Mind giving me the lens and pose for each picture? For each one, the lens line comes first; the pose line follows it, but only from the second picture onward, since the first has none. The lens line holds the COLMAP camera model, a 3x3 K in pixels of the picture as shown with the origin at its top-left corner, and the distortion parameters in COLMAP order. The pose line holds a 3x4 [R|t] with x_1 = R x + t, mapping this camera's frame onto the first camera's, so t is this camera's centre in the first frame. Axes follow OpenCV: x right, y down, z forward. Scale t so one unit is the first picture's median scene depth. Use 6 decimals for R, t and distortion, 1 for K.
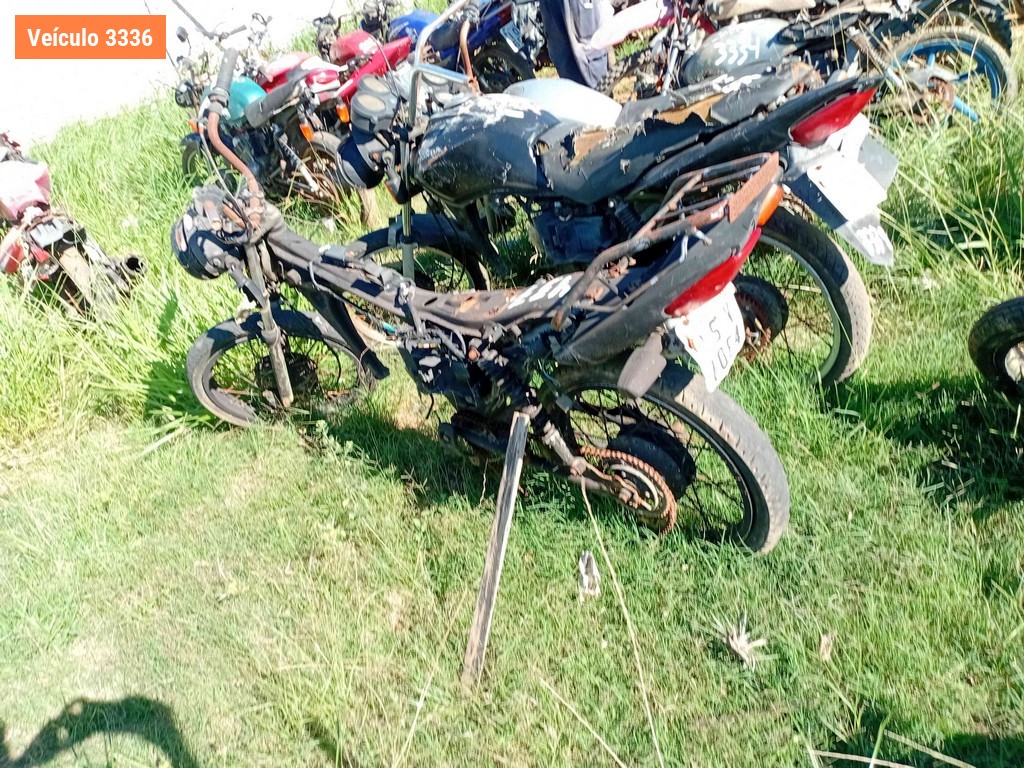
lens RADIAL K [[792.1, 0, 512.0], [0, 792.1, 384.0], [0, 0, 1]] dist [0.080625, -0.158468]
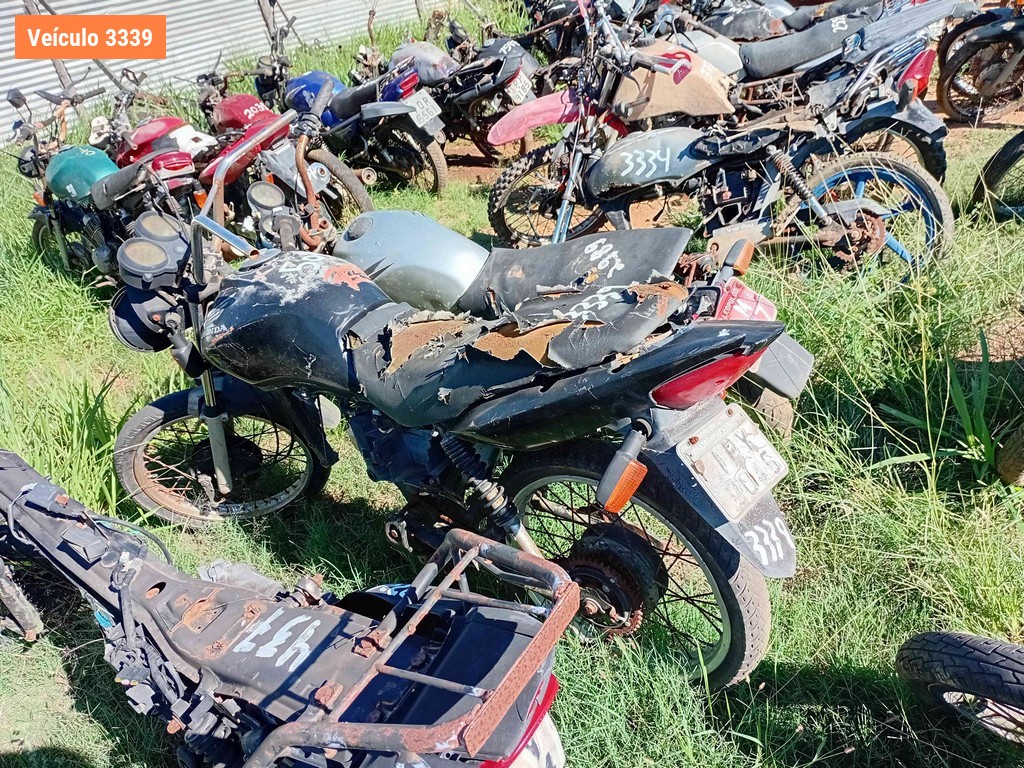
lens RADIAL K [[781.9, 0, 529.0], [0, 781.9, 384.1], [0, 0, 1]] dist [0.081915, -0.144811]
pose [[0.996575, 0.018008, 0.080710, 0.094001], [-0.015810, 0.999489, -0.027785, -0.155703], [-0.081169, 0.026414, 0.996350, 0.163539]]
